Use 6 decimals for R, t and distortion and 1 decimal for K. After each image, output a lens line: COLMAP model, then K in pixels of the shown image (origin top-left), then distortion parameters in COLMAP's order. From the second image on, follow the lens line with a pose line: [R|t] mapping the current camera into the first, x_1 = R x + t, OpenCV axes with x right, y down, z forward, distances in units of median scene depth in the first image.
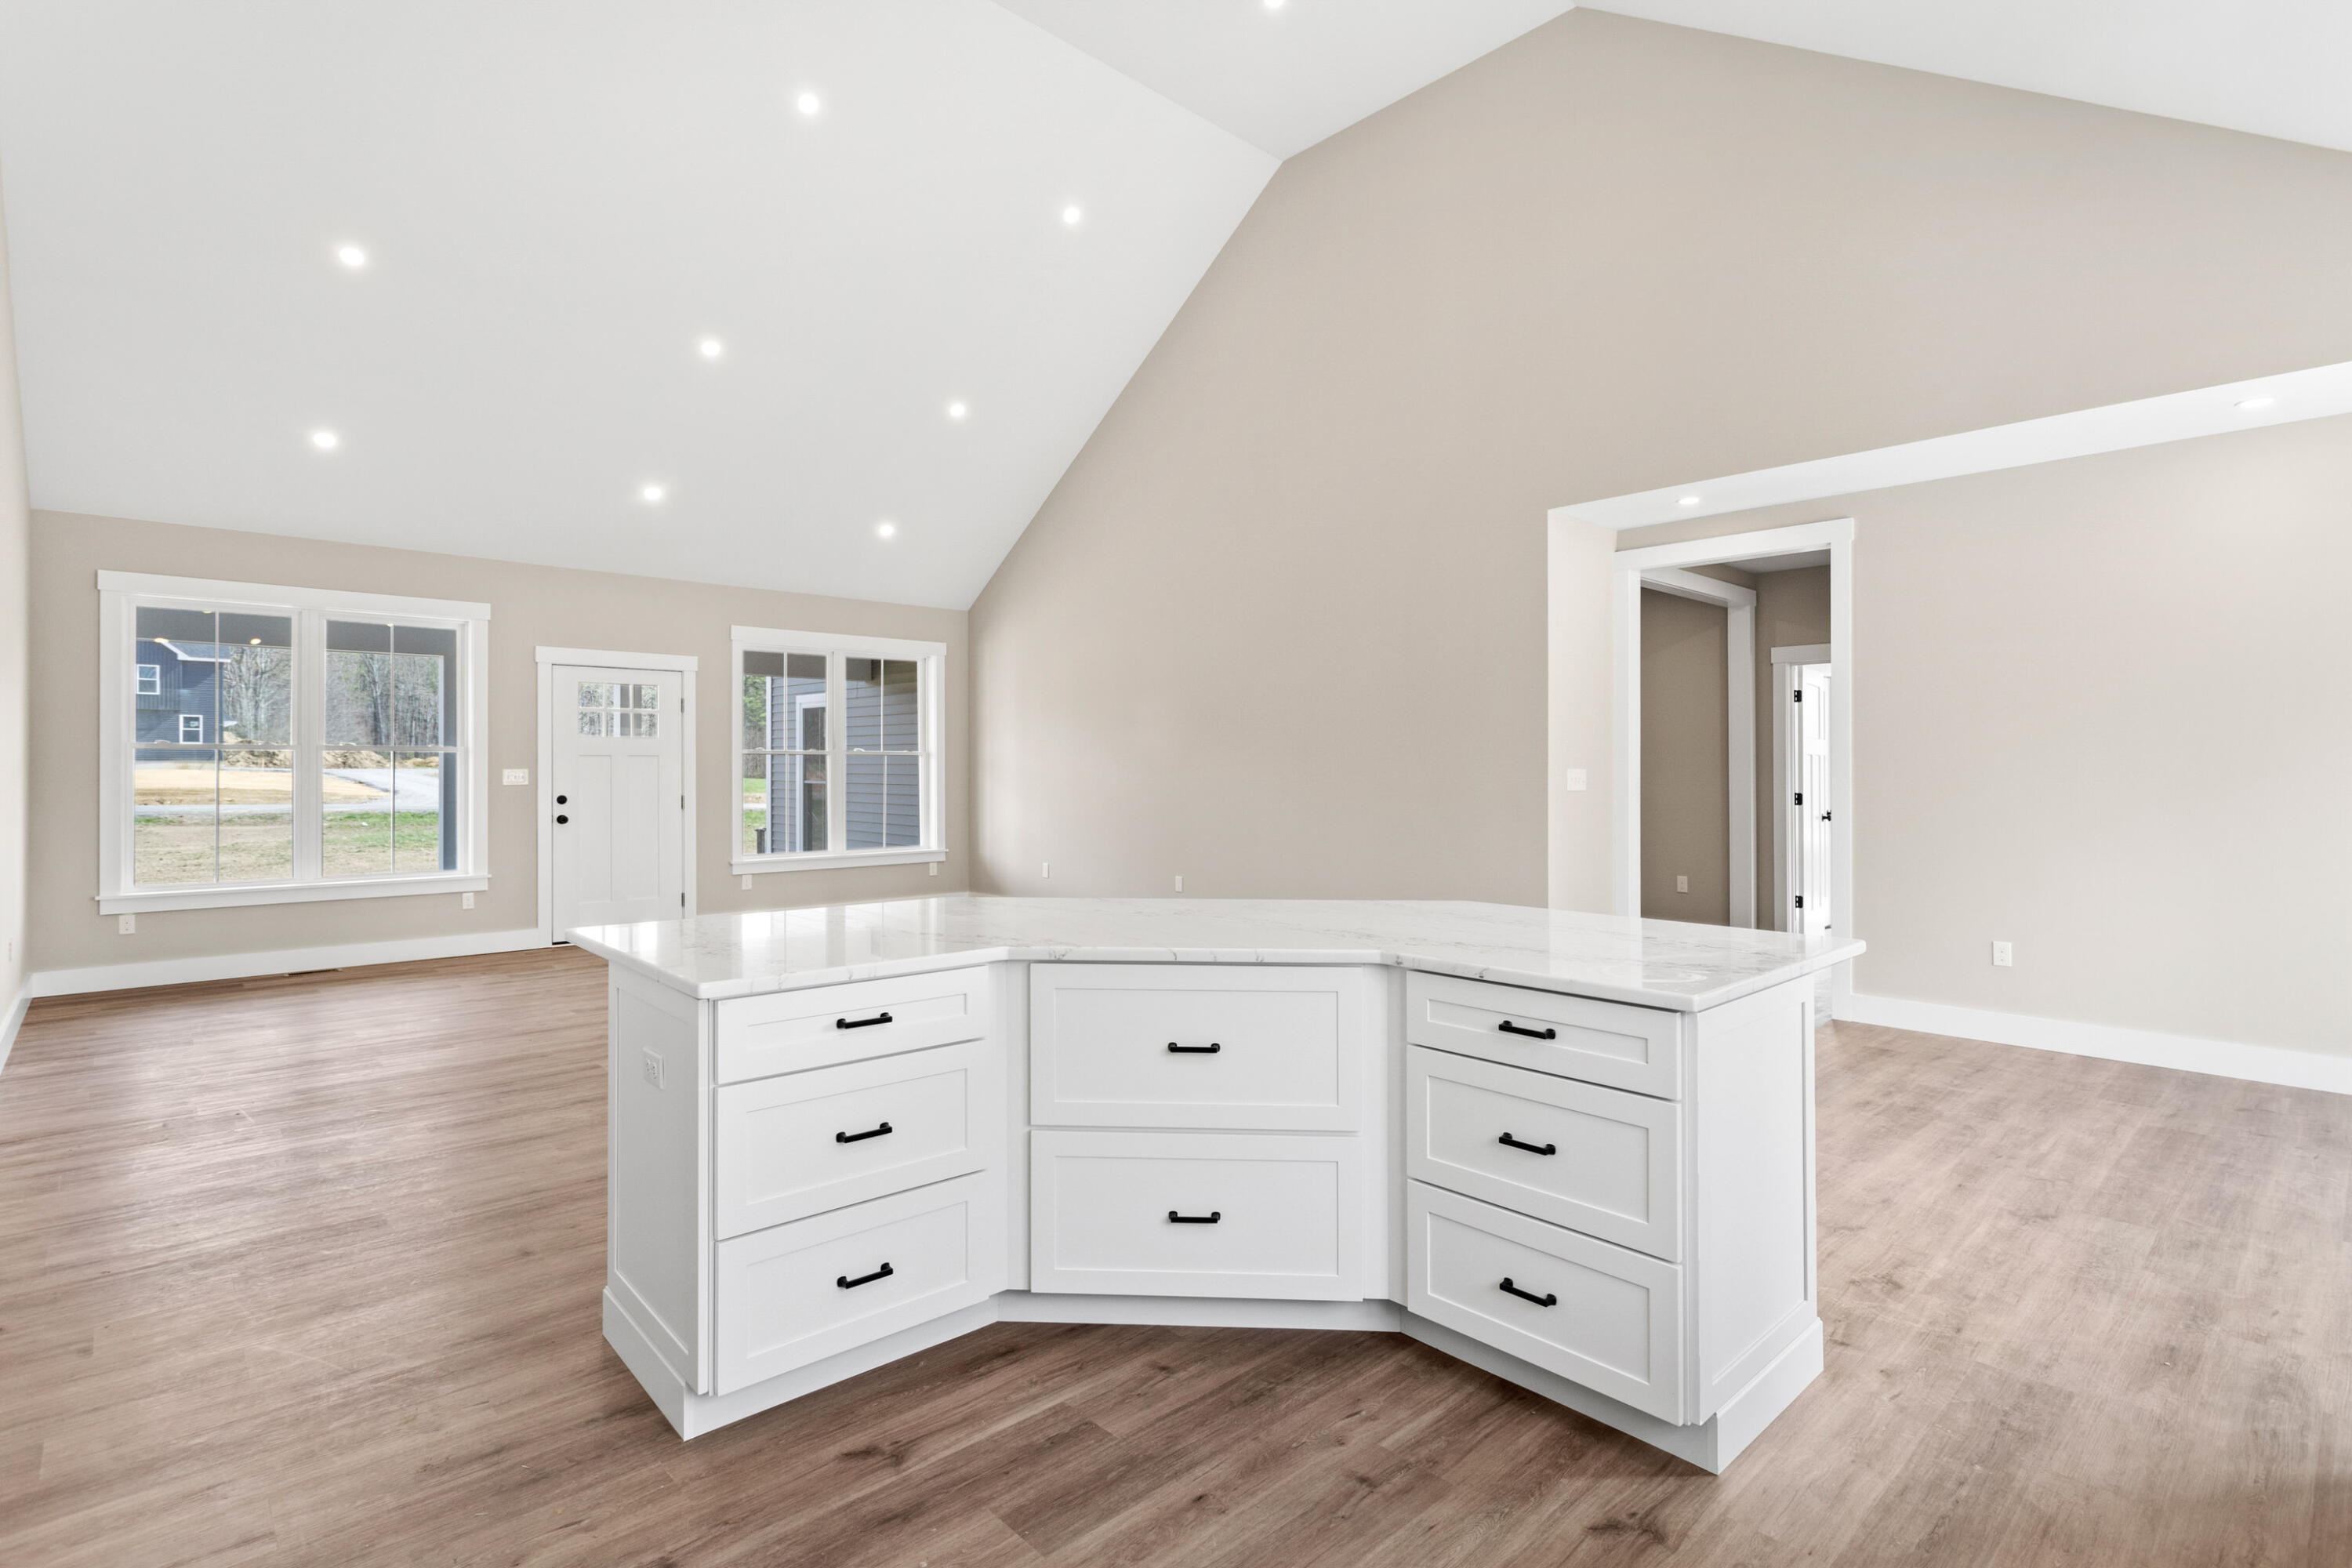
lens RADIAL K [[1112.7, 0, 1193.6], [0, 1112.7, 767.3], [0, 0, 1]] dist [-0.001384, 0.001934]
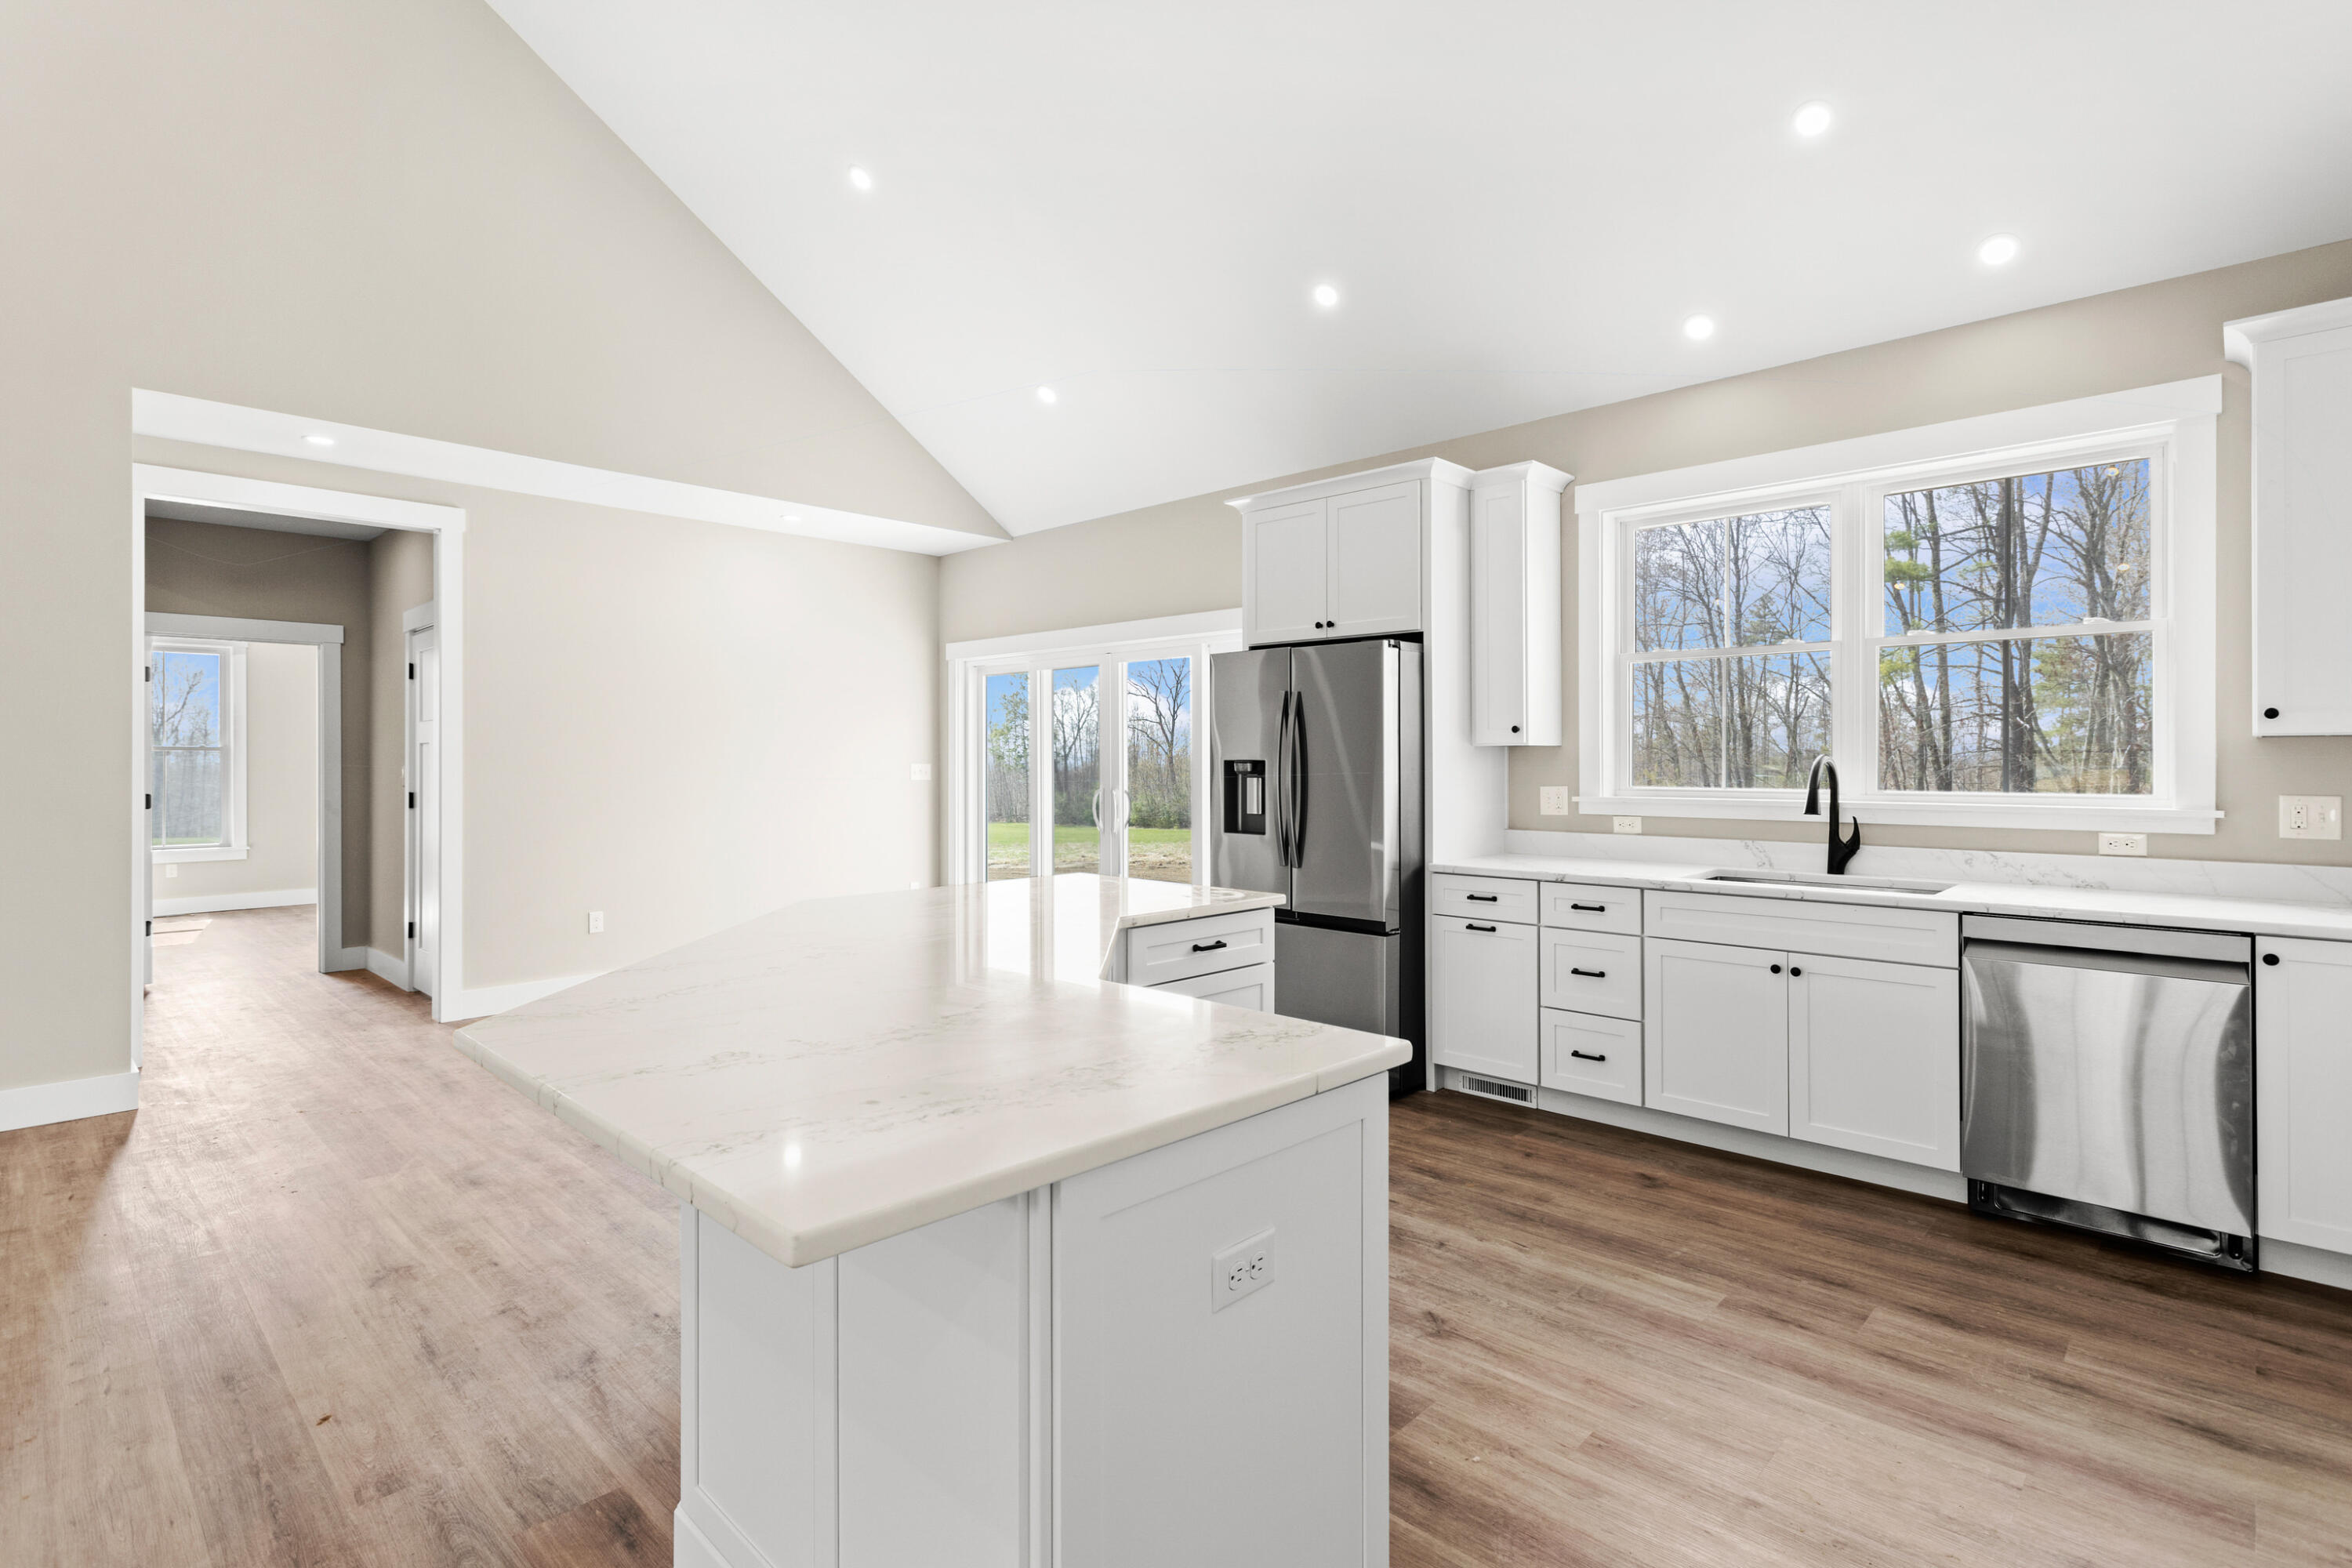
lens RADIAL K [[1112.7, 0, 1200.8], [0, 1112.7, 767.0], [0, 0, 1]] dist [-0.001384, 0.001934]
pose [[-0.072151, -0.007114, 0.997368, -0.740361], [-0.001606, 0.999974, 0.007016, -0.000282], [-0.997392, -0.001095, -0.072161, 0.746208]]
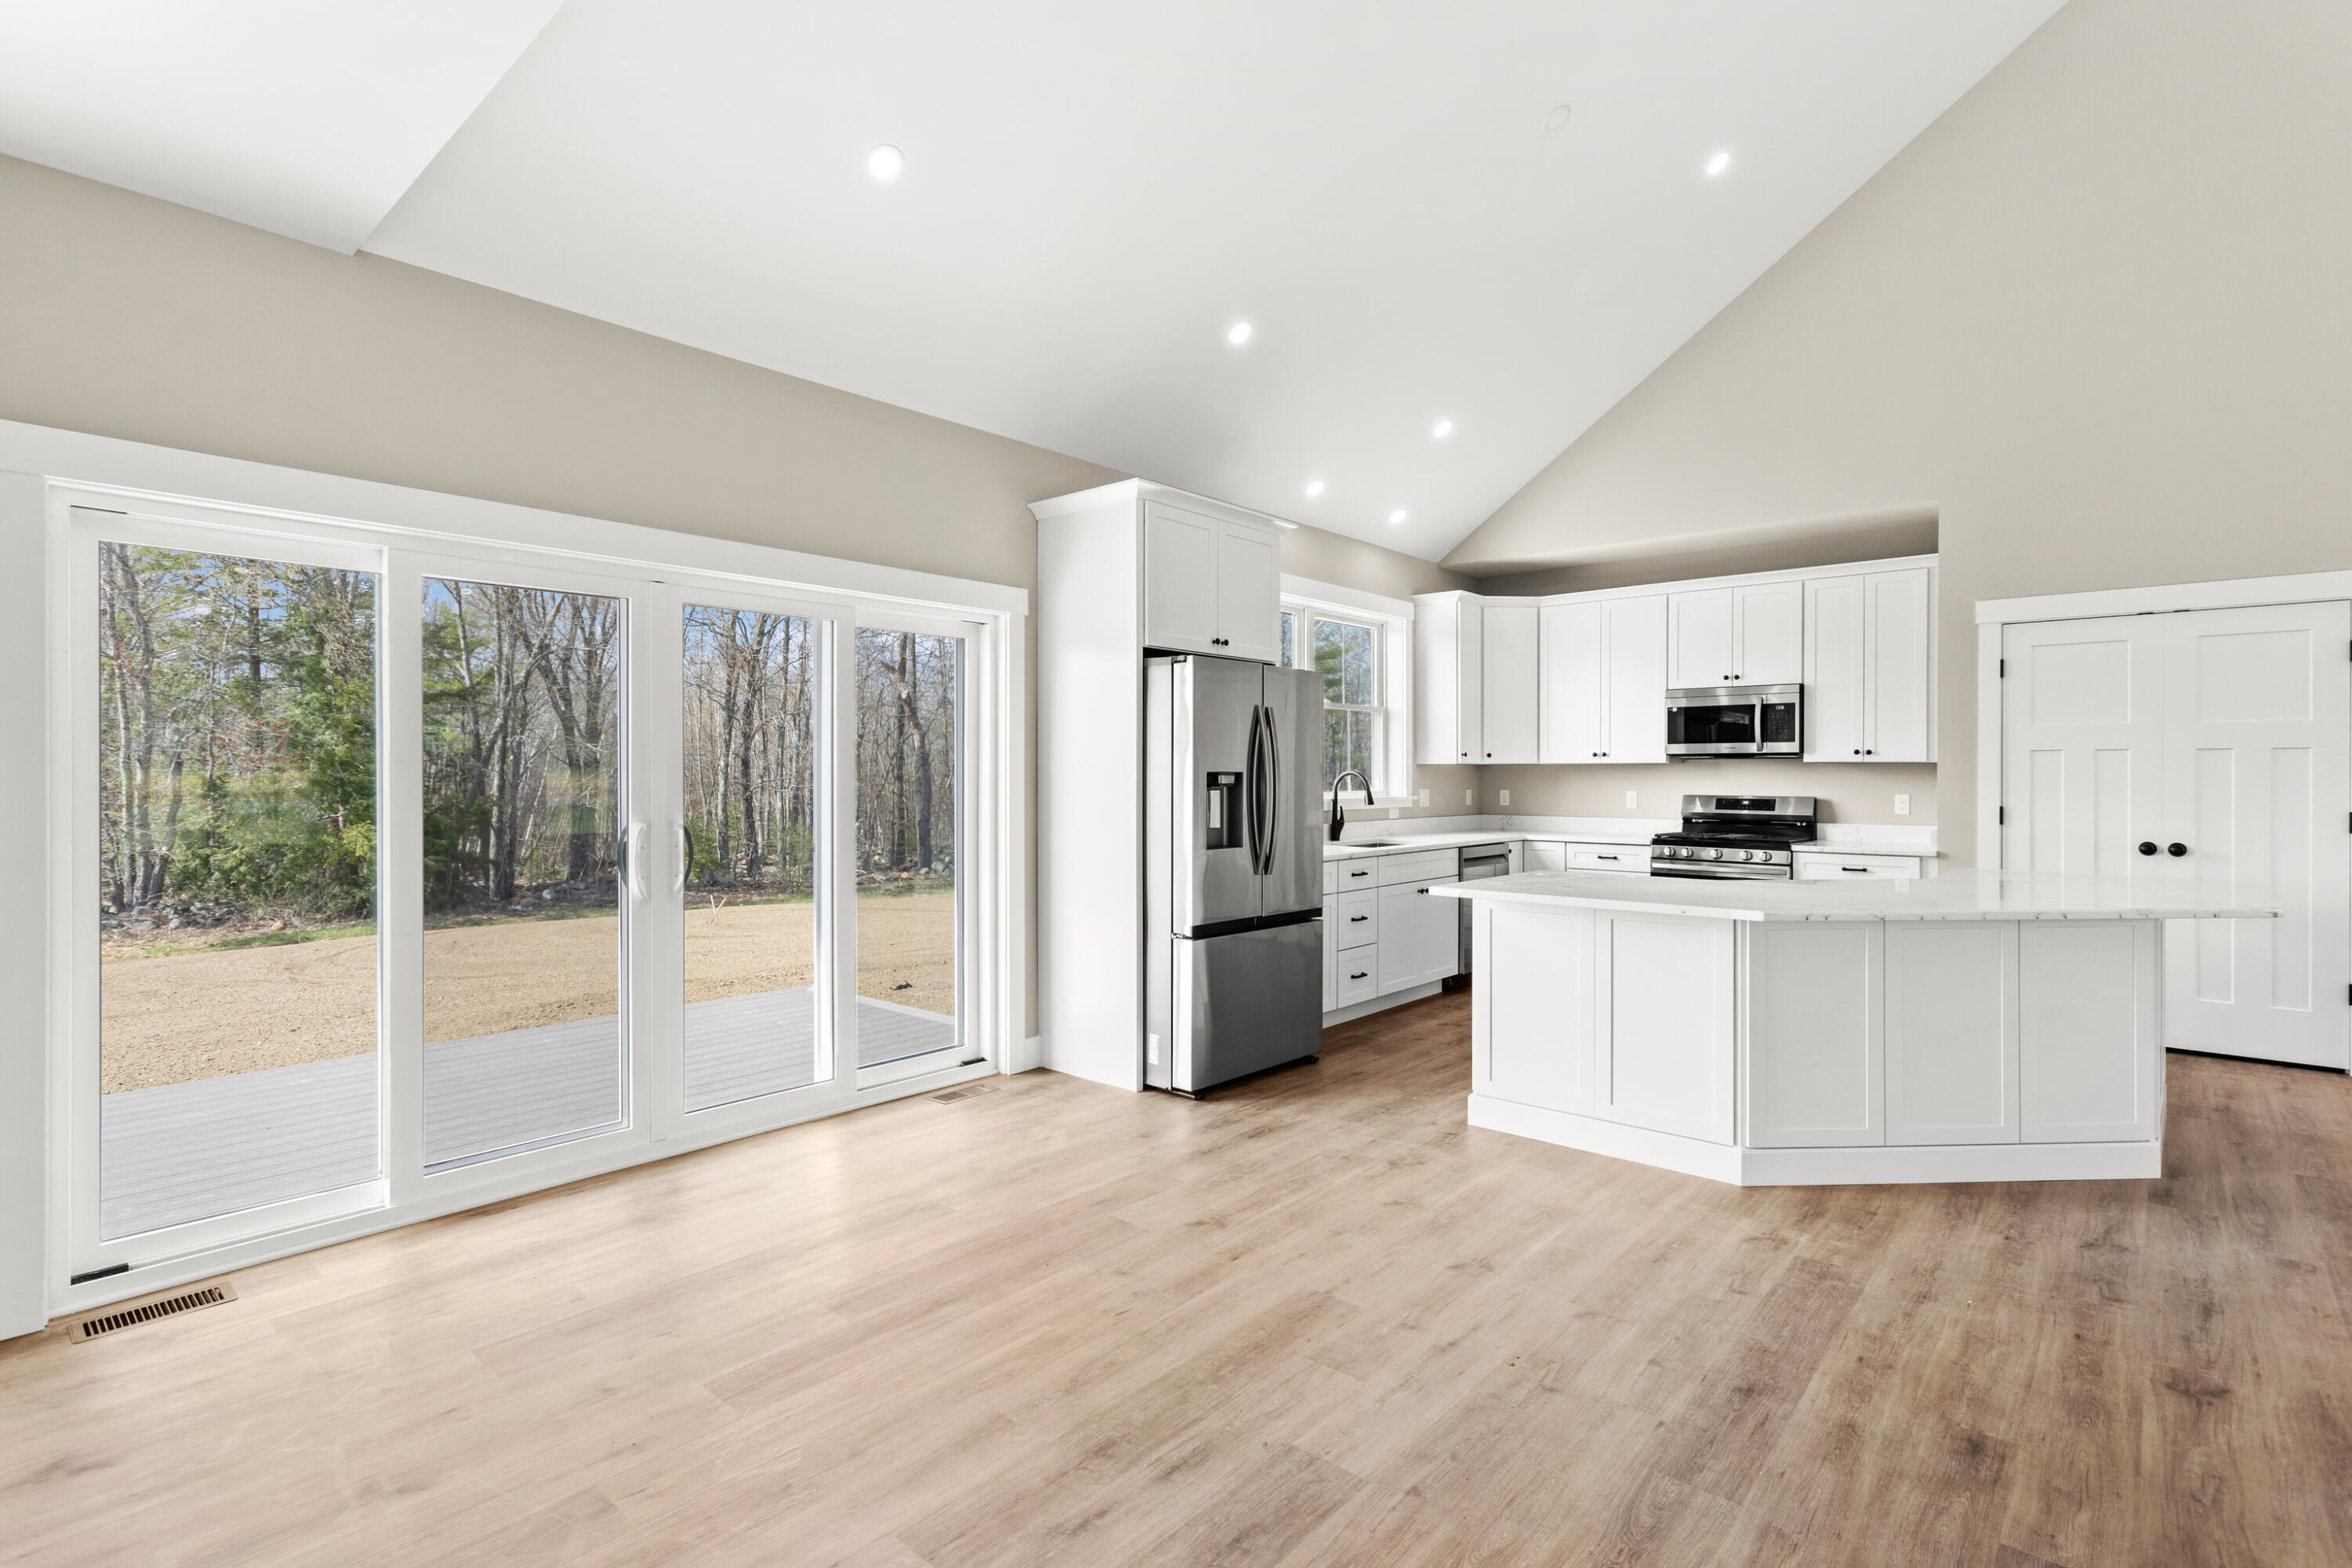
lens RADIAL K [[1112.7, 0, 1175.4], [0, 1112.7, 766.7], [0, 0, 1]] dist [-0.001384, 0.001934]
pose [[-0.995399, -0.003979, -0.095737, 0.862003], [-0.003069, 0.999949, -0.009652, 0.008017], [0.095771, -0.009314, -0.995360, 1.945560]]
